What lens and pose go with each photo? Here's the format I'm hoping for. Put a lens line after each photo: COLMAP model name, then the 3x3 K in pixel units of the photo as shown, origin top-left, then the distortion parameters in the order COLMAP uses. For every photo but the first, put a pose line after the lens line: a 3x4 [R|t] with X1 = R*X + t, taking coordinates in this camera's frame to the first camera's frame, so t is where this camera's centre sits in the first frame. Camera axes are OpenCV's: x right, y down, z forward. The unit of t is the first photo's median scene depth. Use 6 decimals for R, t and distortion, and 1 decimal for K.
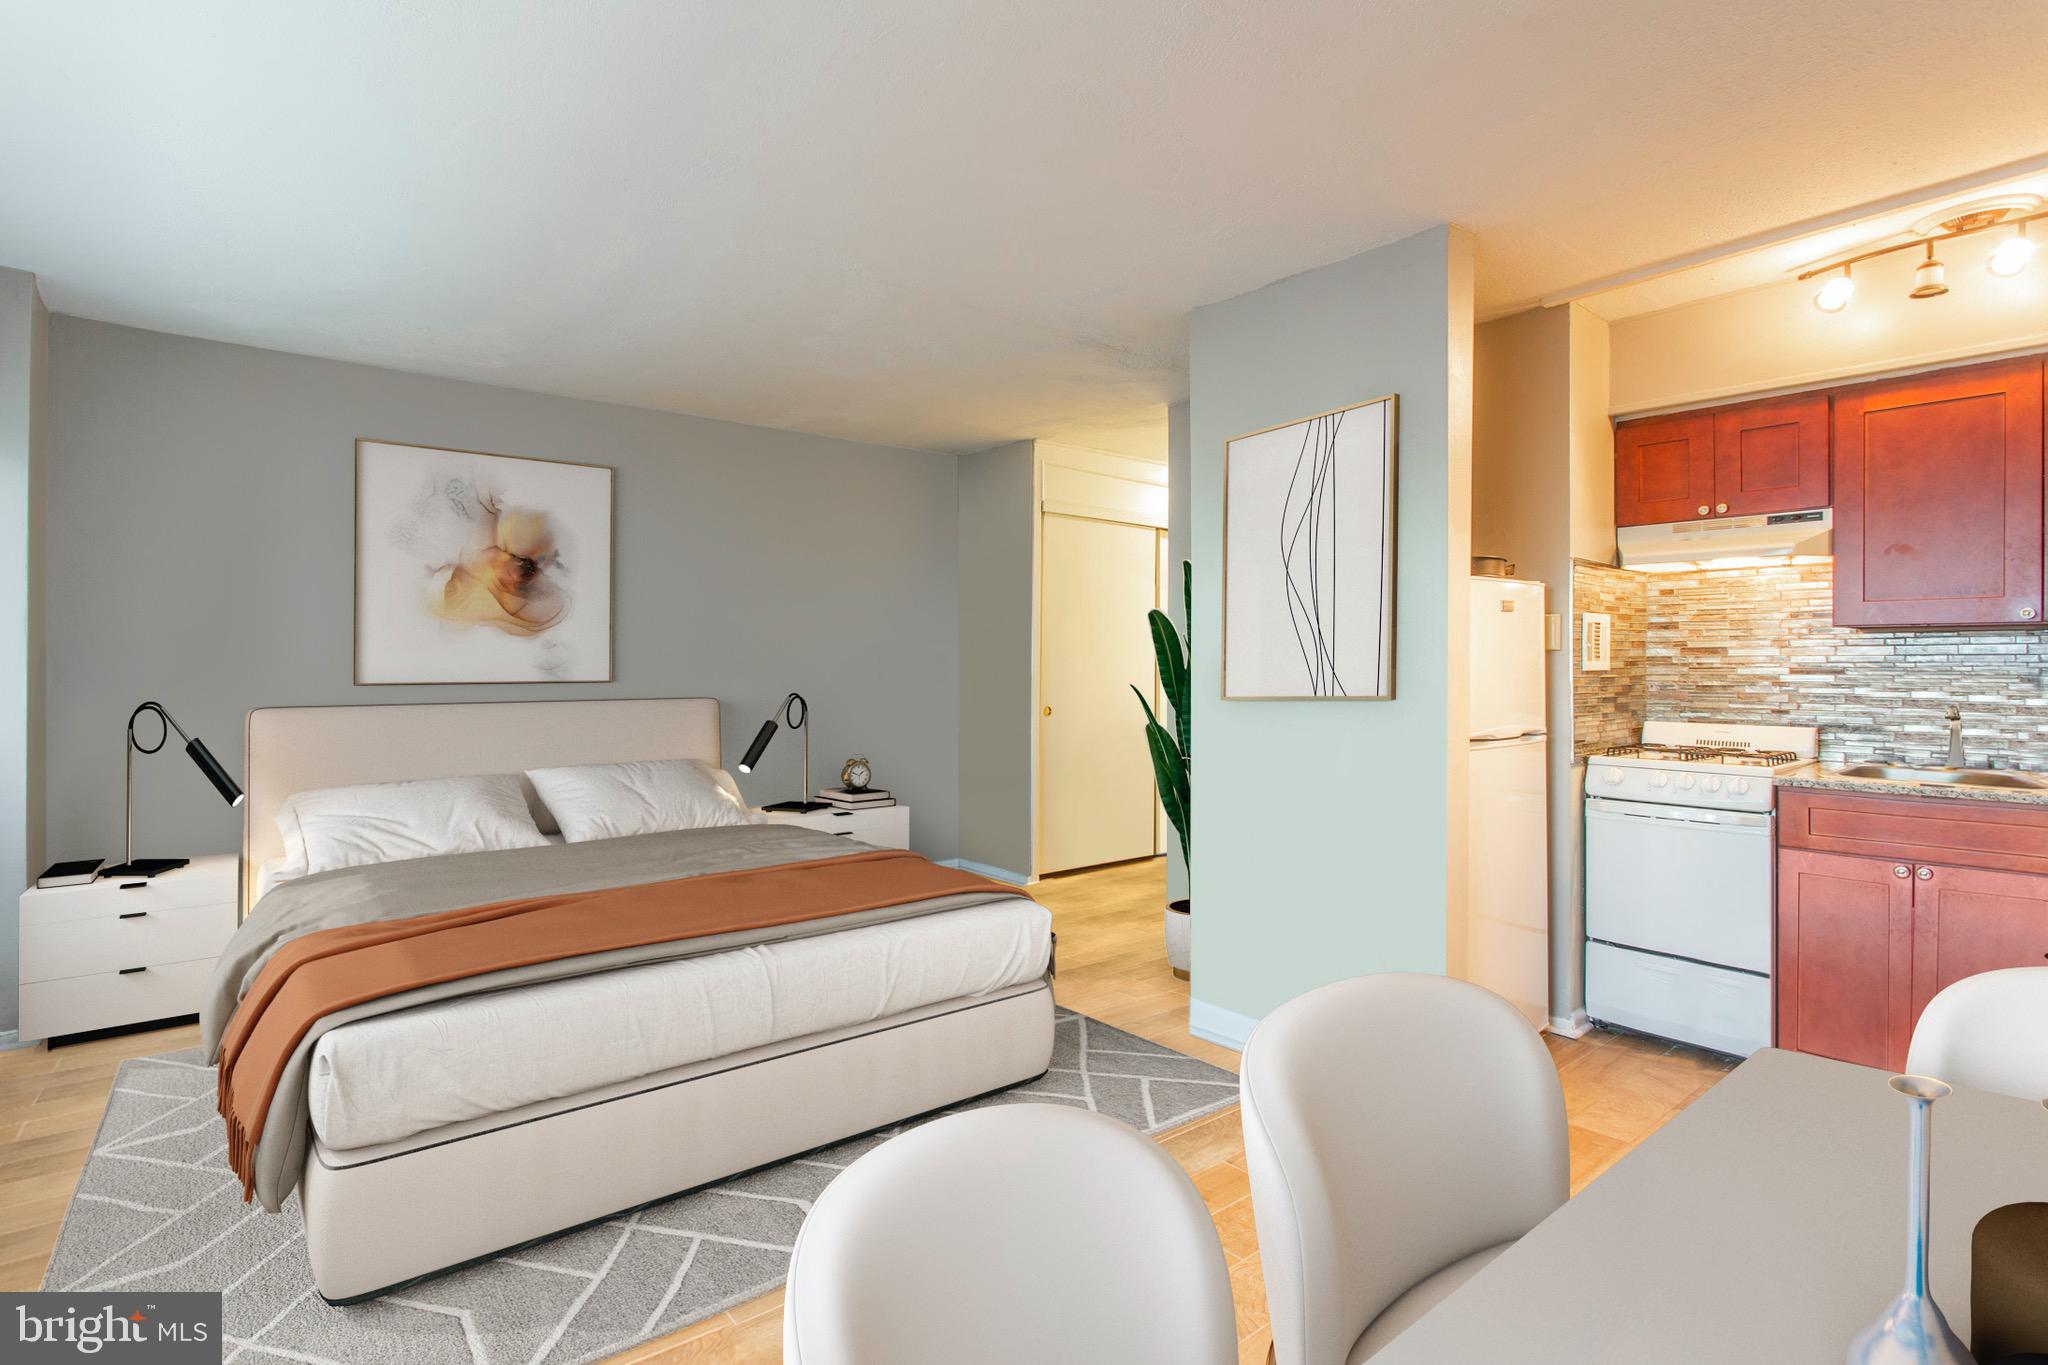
lens RADIAL K [[985.2, 0, 1012.8], [0, 985.2, 659.0], [0, 0, 1]] dist [0.002496, -0.000292]
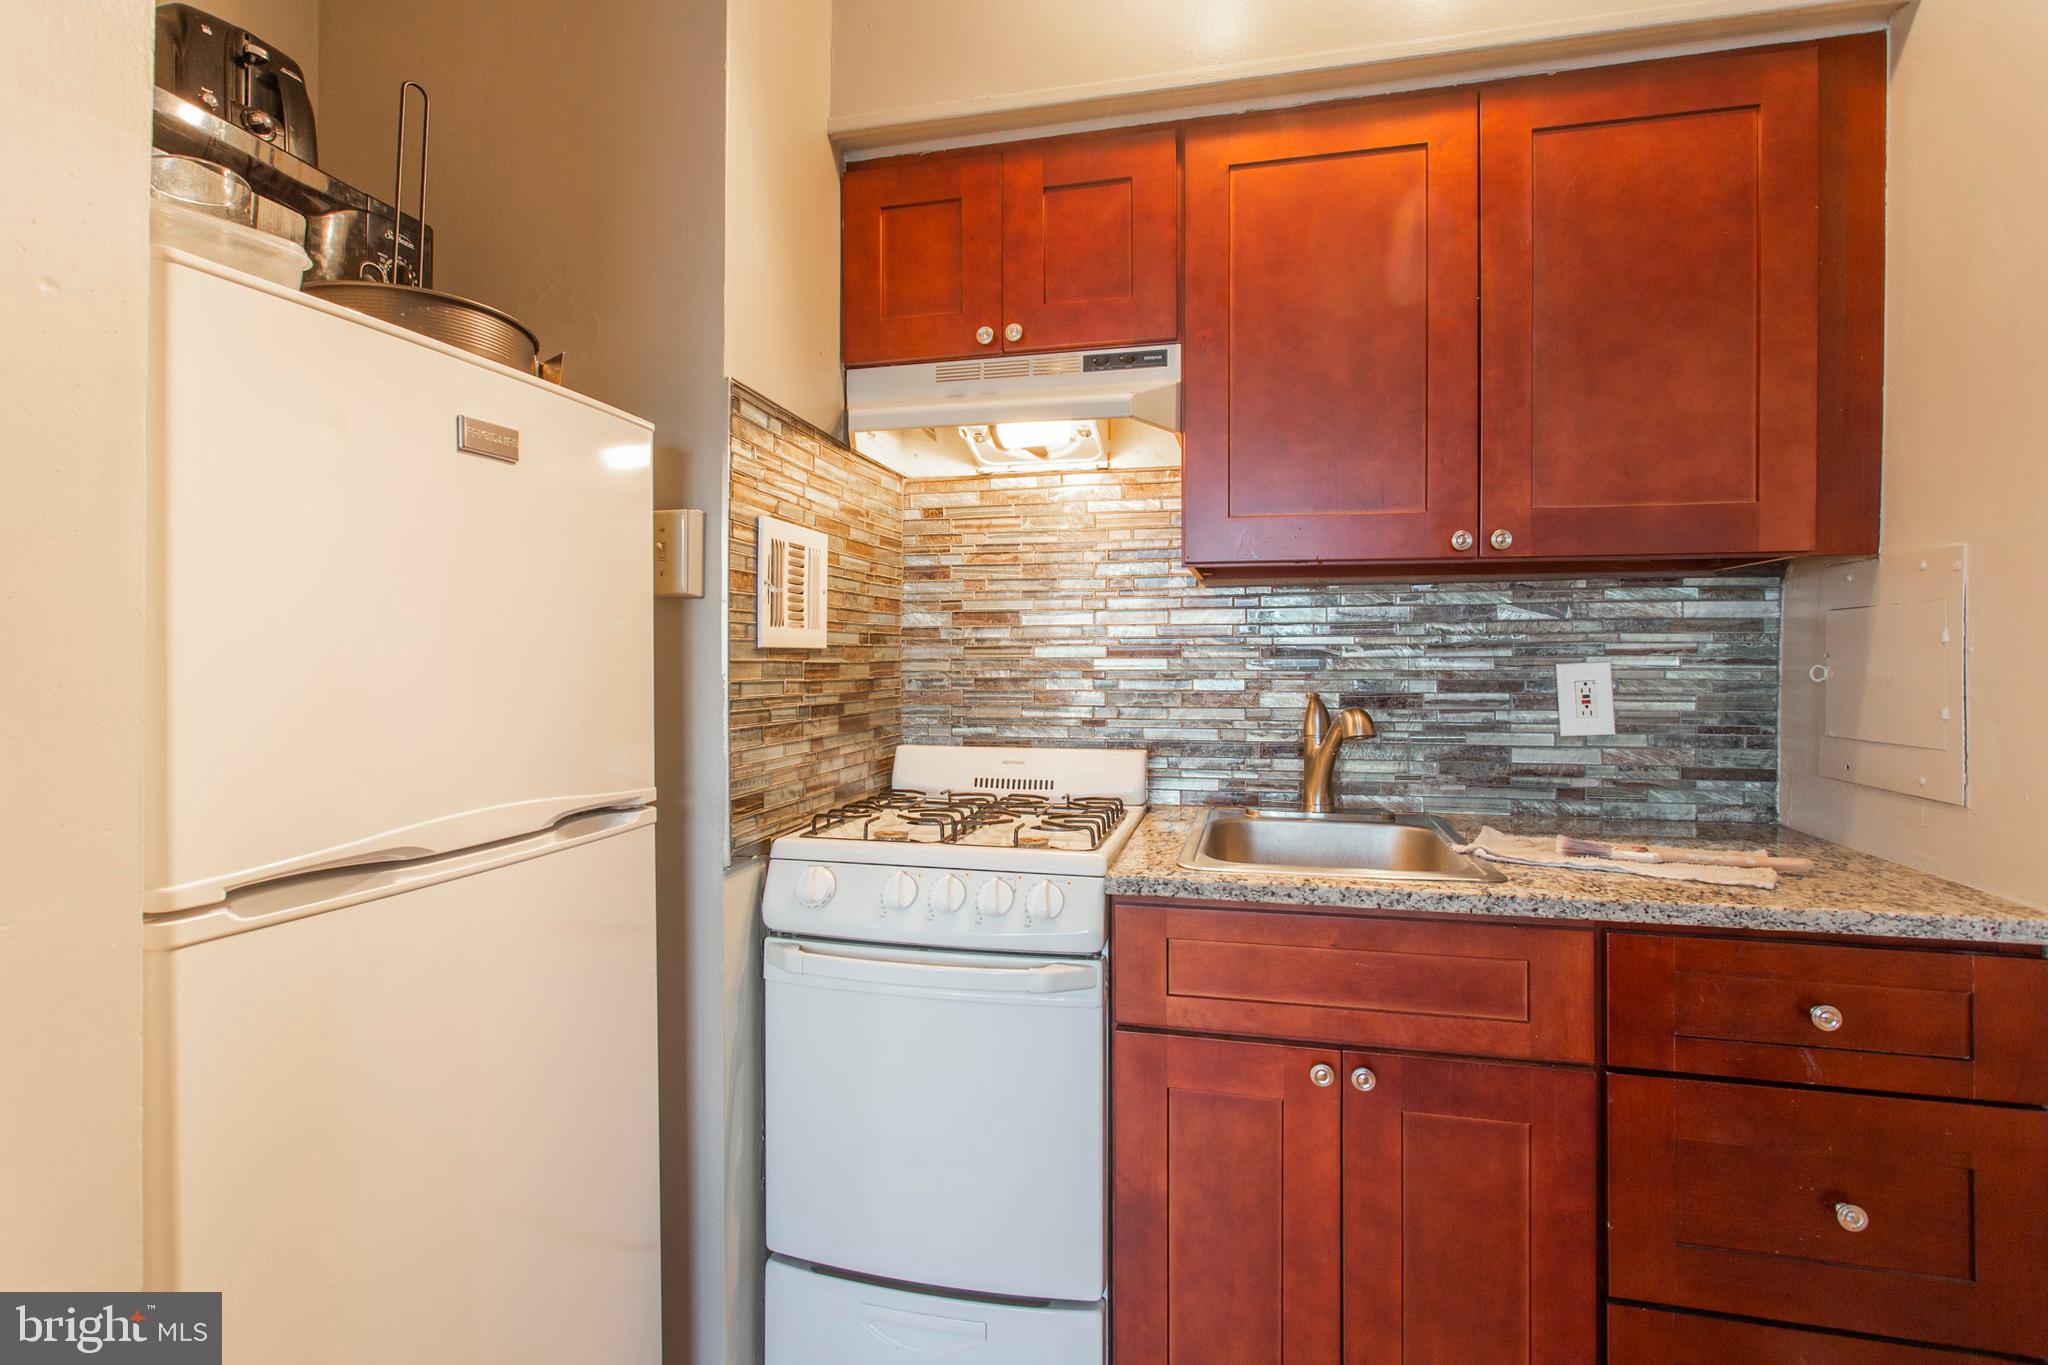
lens RADIAL K [[985.2, 0, 1012.8], [0, 985.2, 659.0], [0, 0, 1]] dist [0.002496, -0.000292]
pose [[0.806975, 0.002028, 0.590582, 0.396621], [-0.001487, 0.999998, -0.001401, 0.017102], [-0.590583, 0.000252, 0.806977, 0.559435]]
